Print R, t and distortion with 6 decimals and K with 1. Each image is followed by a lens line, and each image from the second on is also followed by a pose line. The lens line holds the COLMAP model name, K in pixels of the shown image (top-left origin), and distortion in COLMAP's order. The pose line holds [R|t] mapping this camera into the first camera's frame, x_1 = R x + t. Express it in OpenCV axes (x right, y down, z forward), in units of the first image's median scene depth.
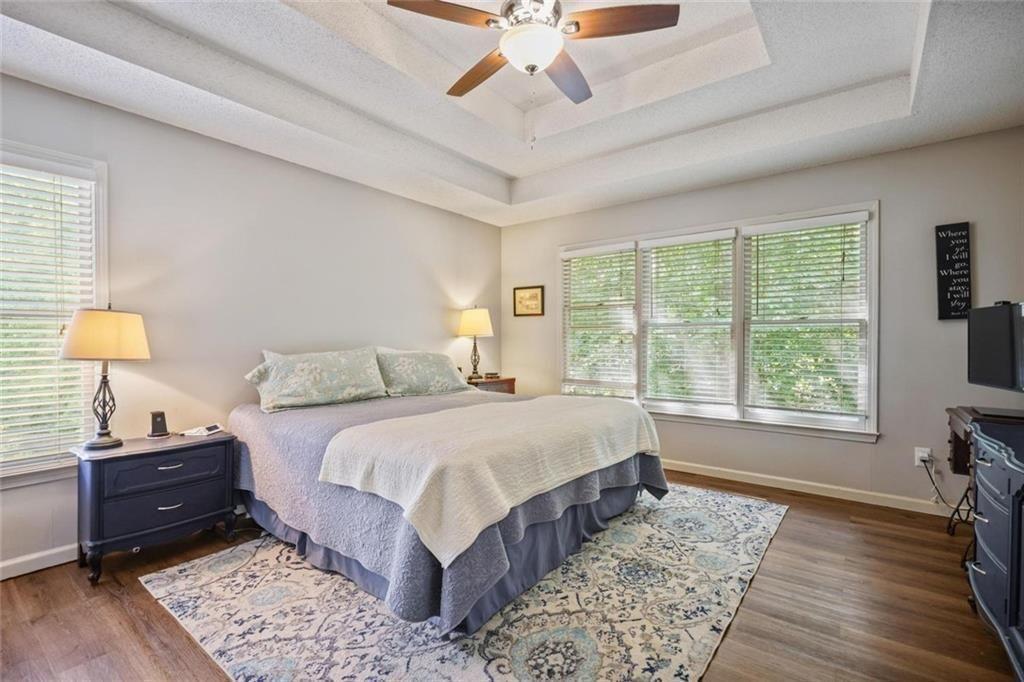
lens RADIAL K [[468.1, 0, 510.8], [0, 468.1, 343.2], [0, 0, 1]] dist [0.000490, 0.000012]
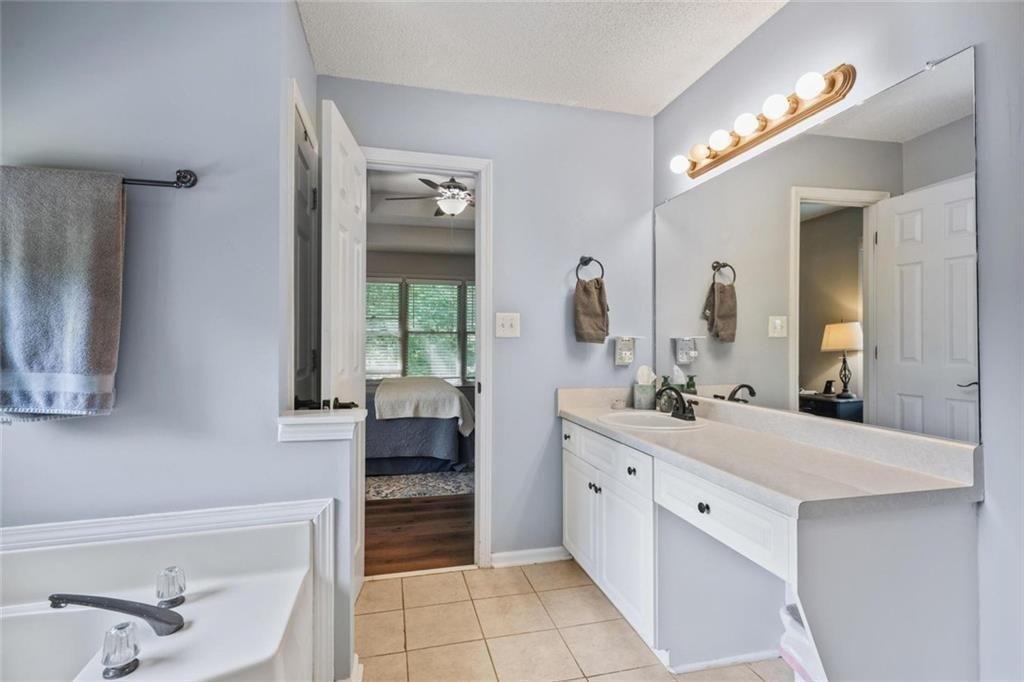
lens RADIAL K [[497.2, 0, 515.1], [0, 497.2, 336.4], [0, 0, 1]] dist [0.005780, 0.001435]
pose [[0.615455, 0.010938, 0.788096, -0.706081], [0.002119, 0.999877, -0.015531, 0.002588], [-0.788169, 0.011229, 0.615356, -0.272575]]
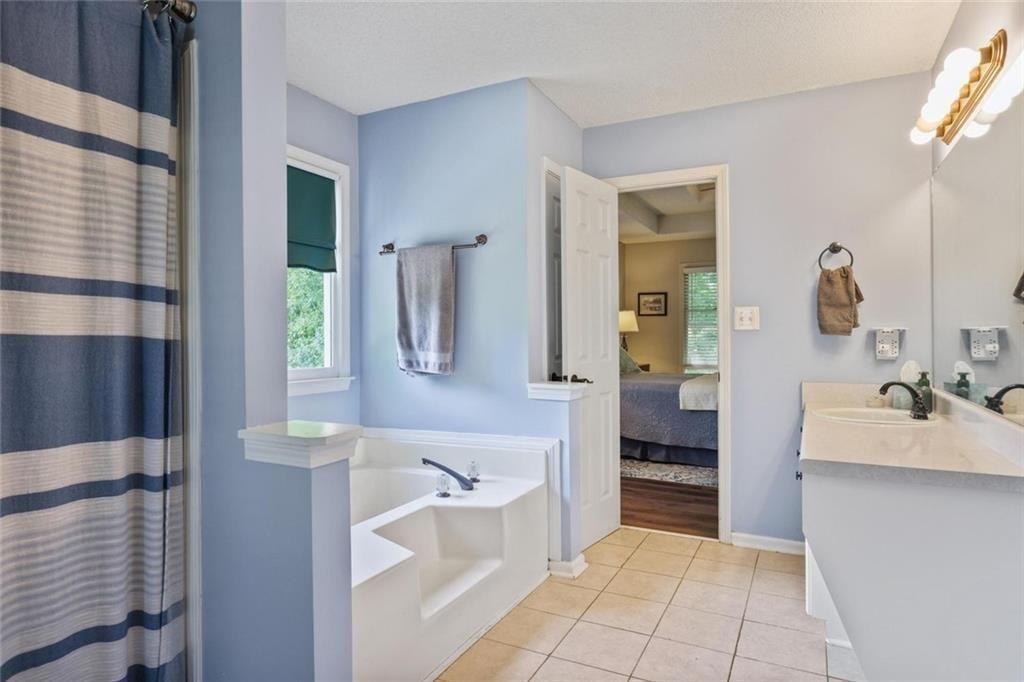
lens RADIAL K [[610.8, 0, 514.5], [0, 610.8, 340.0], [0, 0, 1]] dist [0.038107, 0.000285]
pose [[0.981629, -0.003248, 0.190771, -0.674667], [0.002852, 0.999993, 0.002352, 0.004322], [-0.190777, -0.001765, 0.981632, -0.601892]]
